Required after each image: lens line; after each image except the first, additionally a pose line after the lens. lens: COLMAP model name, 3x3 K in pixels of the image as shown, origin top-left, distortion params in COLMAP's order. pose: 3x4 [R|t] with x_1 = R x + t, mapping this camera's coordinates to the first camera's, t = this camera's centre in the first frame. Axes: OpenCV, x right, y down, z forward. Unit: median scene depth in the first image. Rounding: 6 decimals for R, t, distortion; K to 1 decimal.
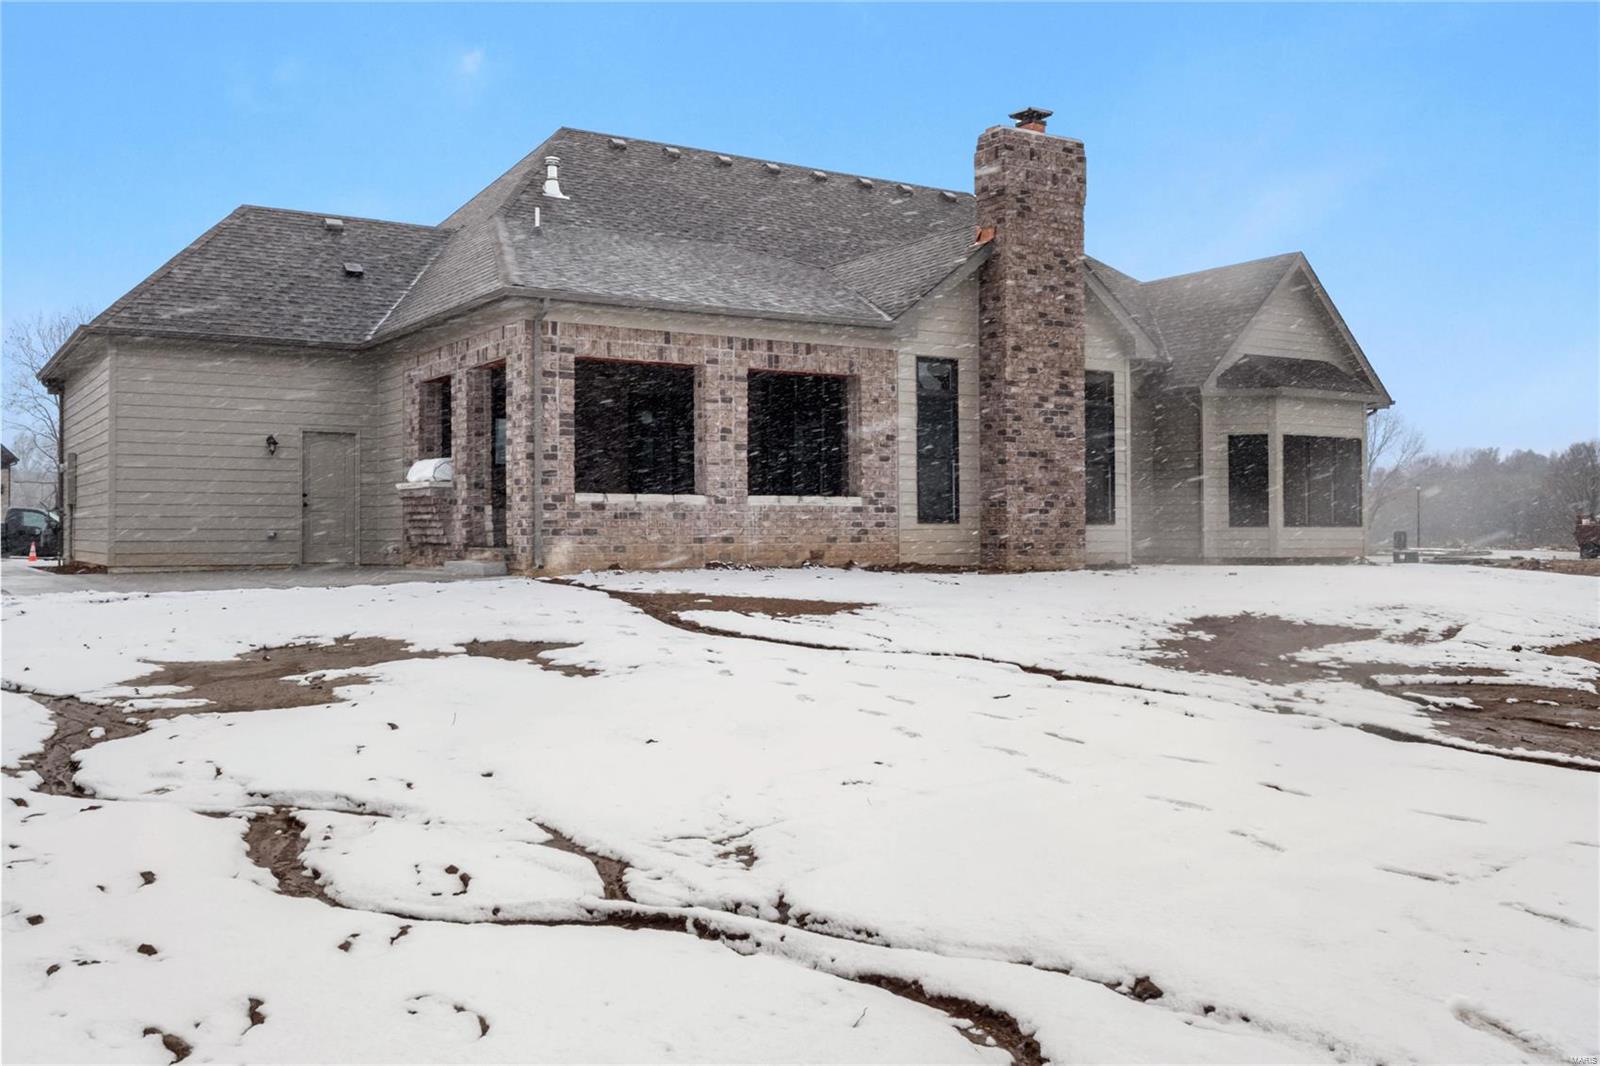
lens RADIAL K [[1479.1, 0, 800.0], [0, 1479.1, 534.0], [0, 0, 1]] dist [-0.015876, 0.000000]
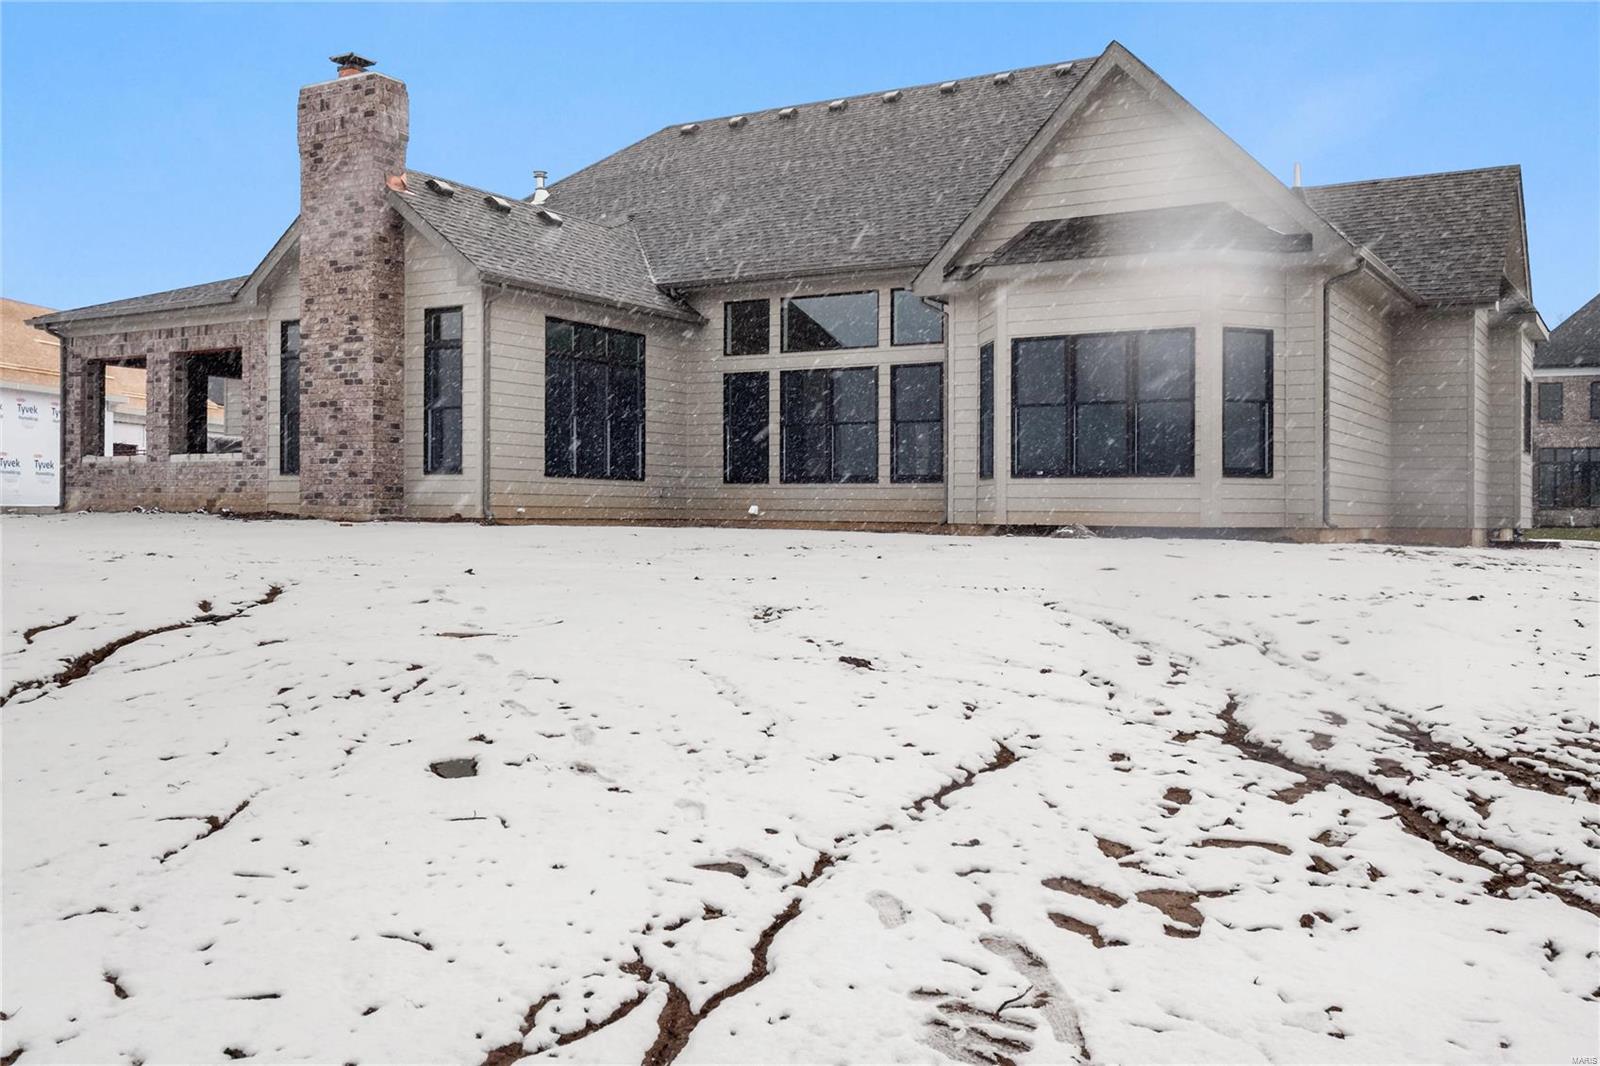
lens RADIAL K [[1479.1, 0, 800.1], [0, 1479.1, 526.8], [0, 0, 1]] dist [-0.015876, 0.000000]
pose [[0.431610, 0.012040, -0.901980, 1.203917], [-0.011103, 0.999906, 0.008034, 0.017387], [0.901992, 0.006547, 0.431703, 0.862872]]
